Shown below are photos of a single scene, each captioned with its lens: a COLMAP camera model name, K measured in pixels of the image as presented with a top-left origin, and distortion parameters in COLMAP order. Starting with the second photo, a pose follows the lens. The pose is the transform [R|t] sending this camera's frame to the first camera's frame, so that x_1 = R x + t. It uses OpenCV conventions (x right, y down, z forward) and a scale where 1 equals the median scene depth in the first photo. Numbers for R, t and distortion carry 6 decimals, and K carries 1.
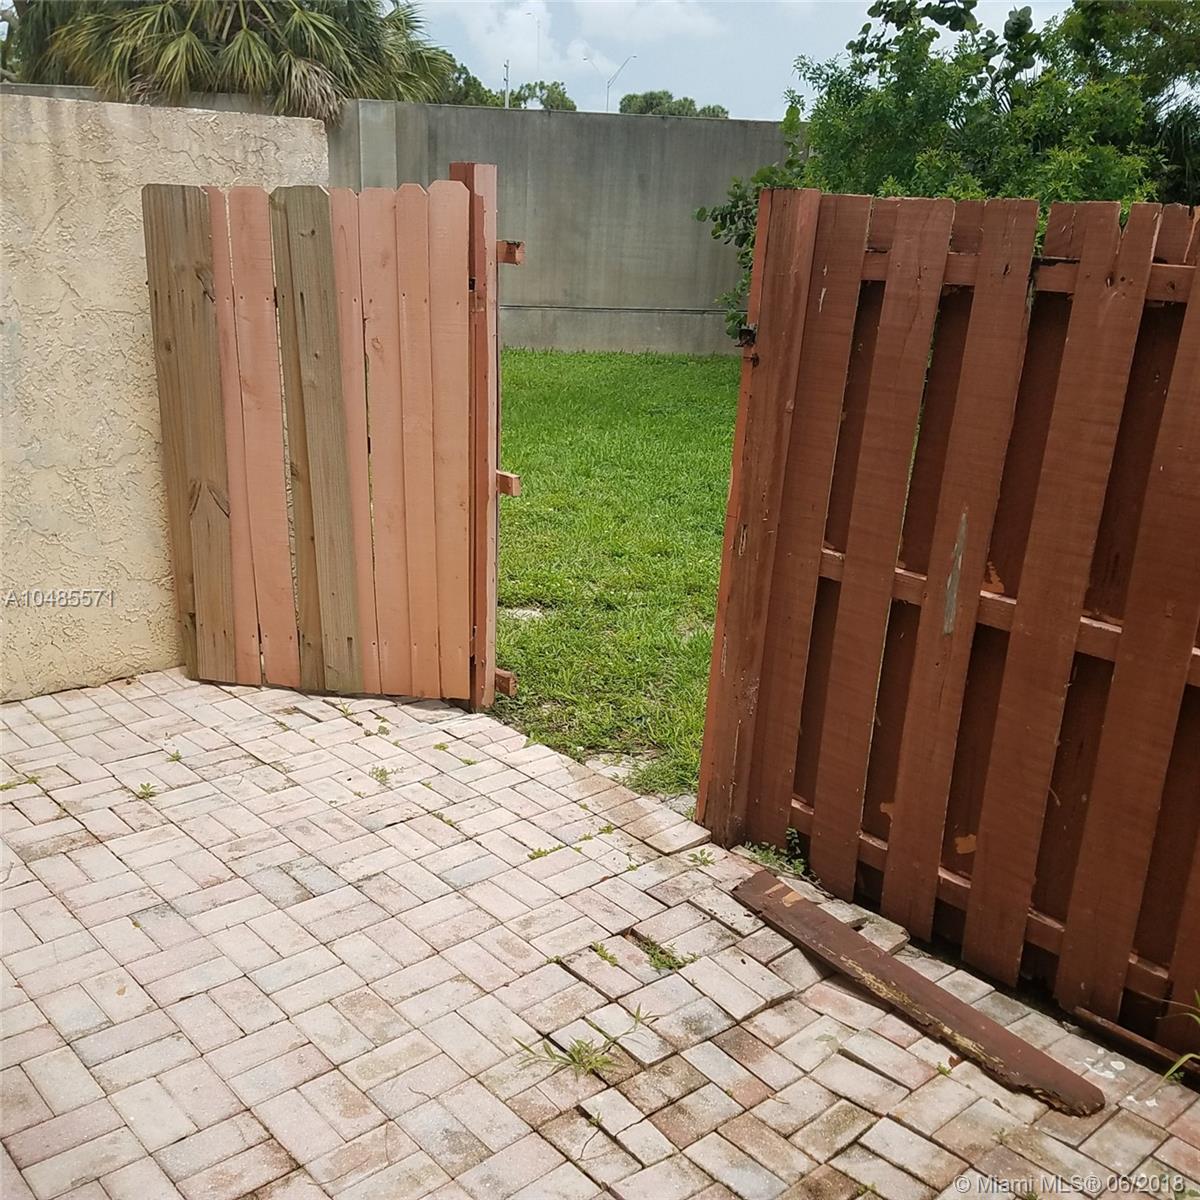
lens RADIAL K [[1222.8, 0, 581.9], [0, 1222.8, 619.0], [0, 0, 1]] dist [0.288206, -0.625011]
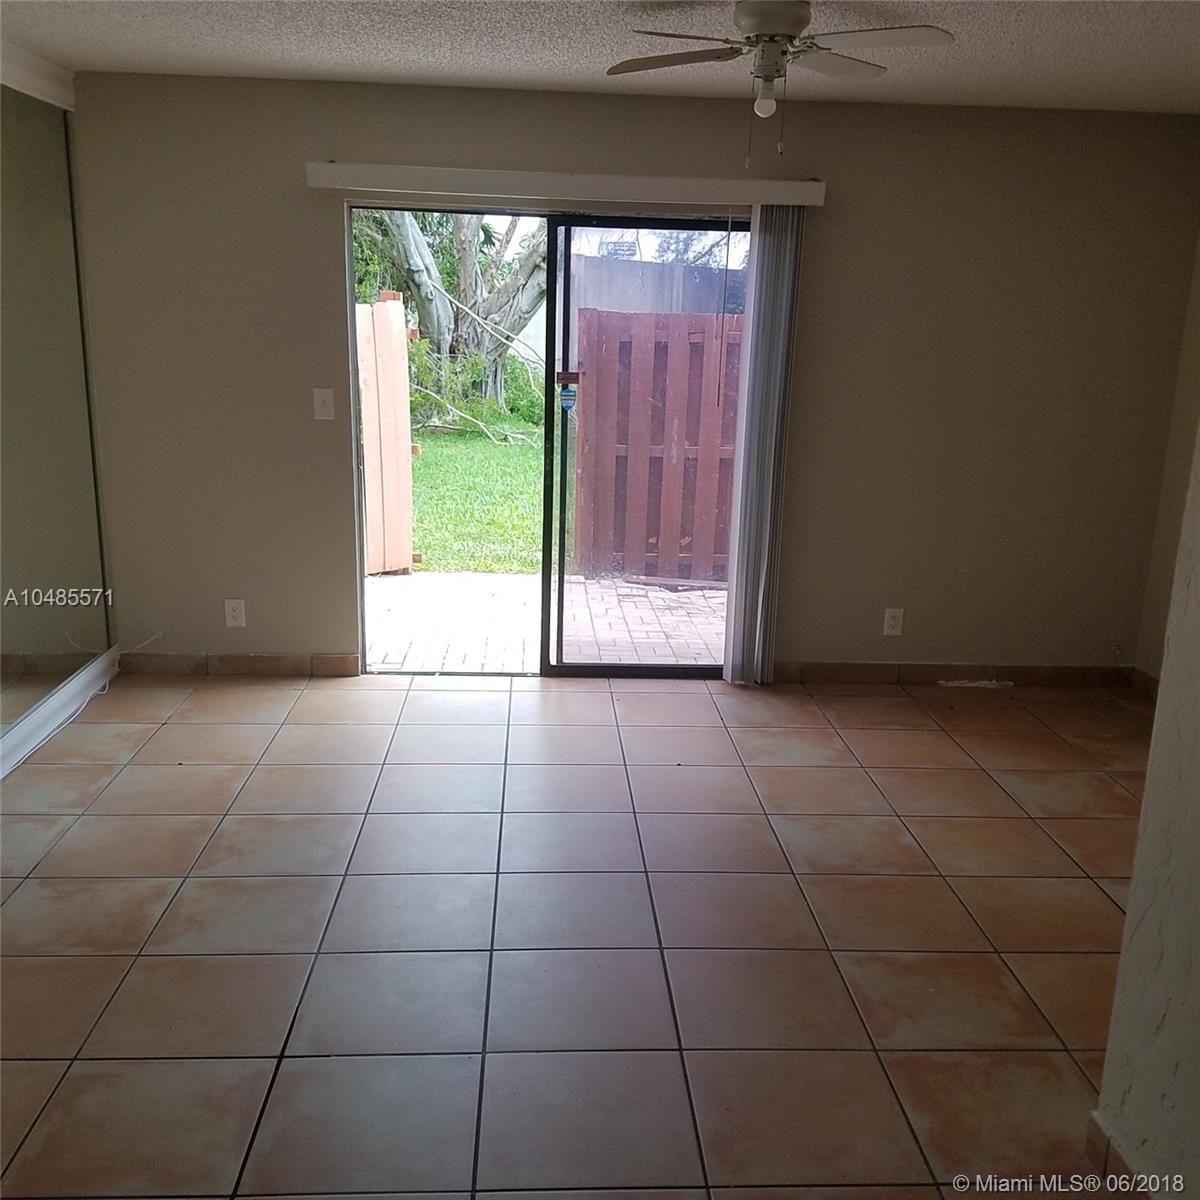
lens RADIAL K [[1202.9, 0, 608.1], [0, 1202.9, 628.9], [0, 0, 1]] dist [0.314909, -0.552658]
pose [[0.633901, -0.214767, 0.742997, -1.879466], [0.236386, 0.968501, 0.078273, 0.120156], [-0.736404, 0.126017, 0.664702, -0.659919]]
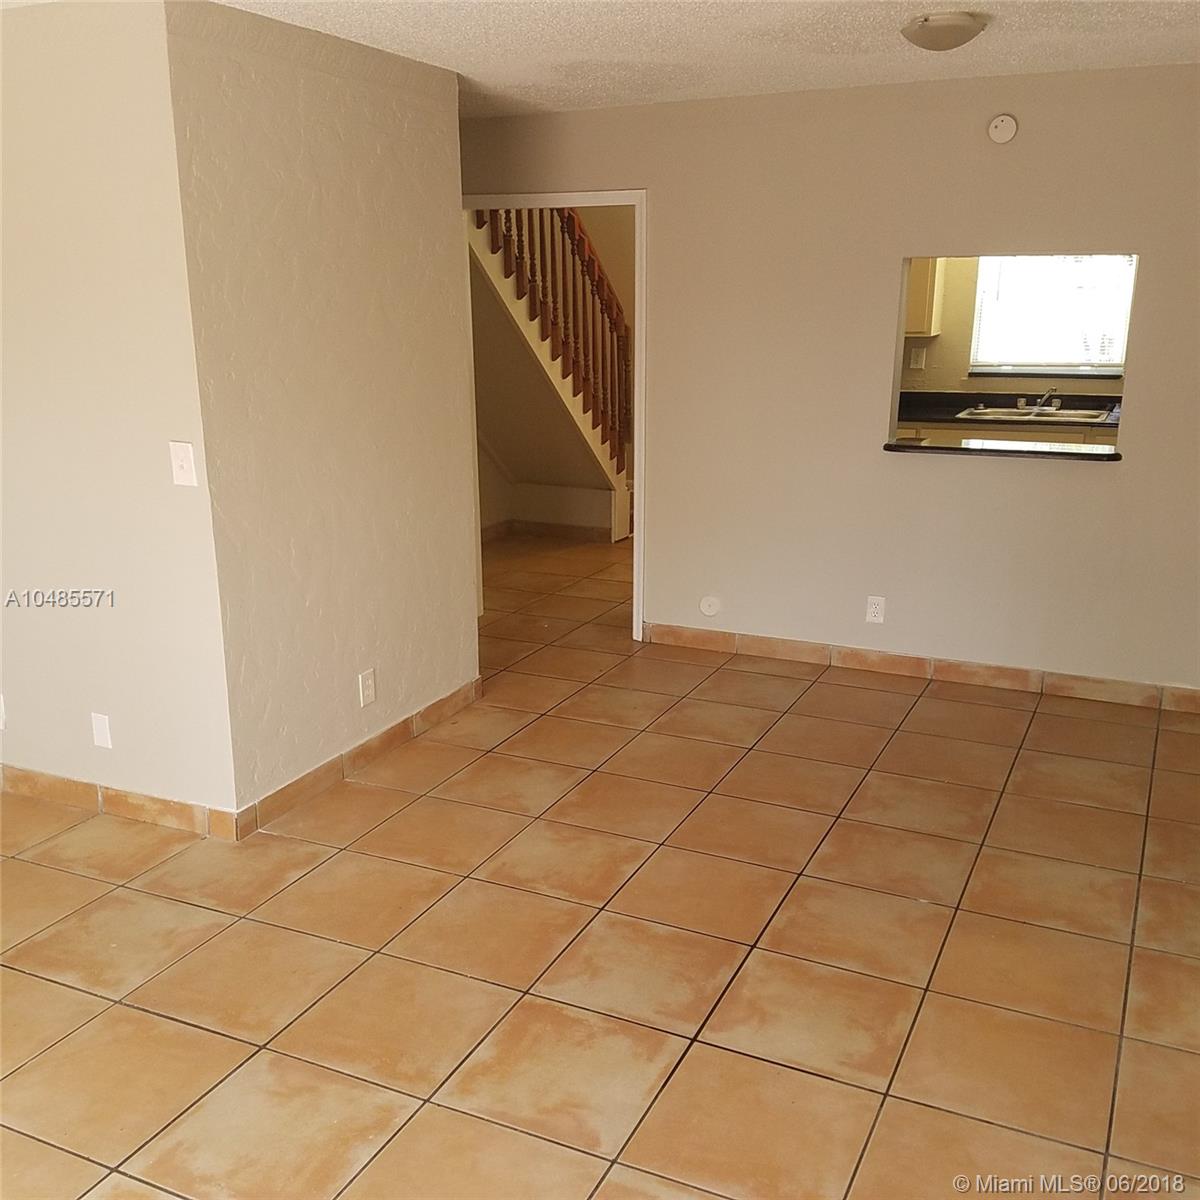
lens RADIAL K [[1203.7, 0, 594.3], [0, 1203.7, 615.7], [0, 0, 1]] dist [0.299748, -0.598328]
pose [[-0.926815, 0.065953, -0.369682, -1.037498], [-0.146783, 0.842508, 0.518301, -0.309796], [0.345643, 0.534632, -0.771168, 0.665556]]
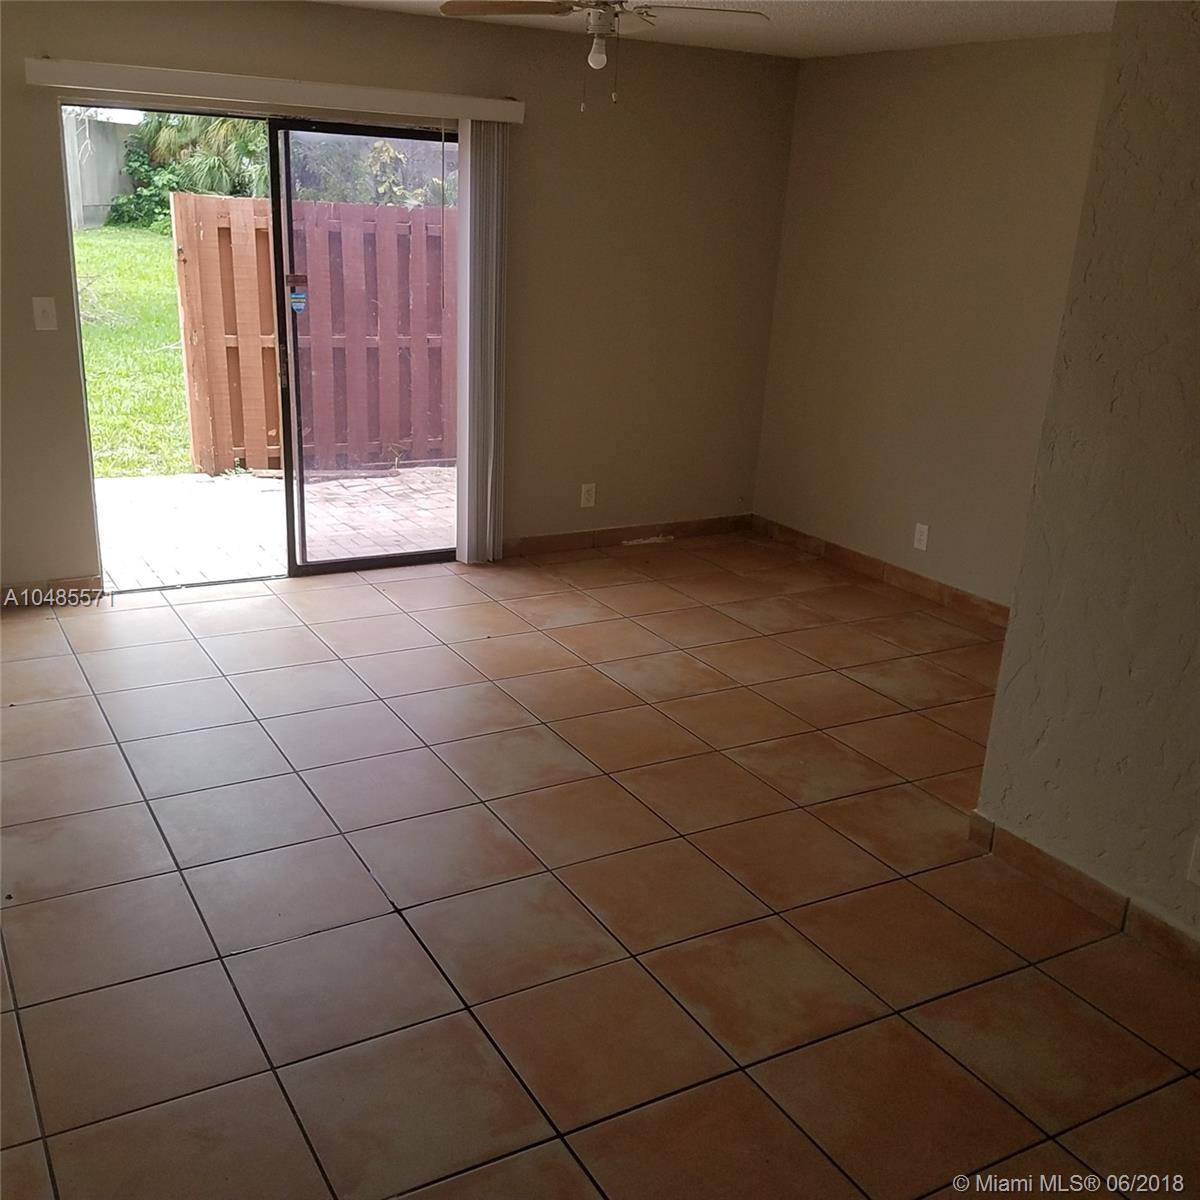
lens RADIAL K [[1204.9, 0, 570.8], [0, 1204.9, 621.6], [0, 0, 1]] dist [0.296810, -0.586718]
pose [[0.234680, -0.346428, 0.908247, -2.249216], [0.269708, 0.920862, 0.281551, -0.043573], [-0.933907, 0.178888, 0.309542, -0.354027]]
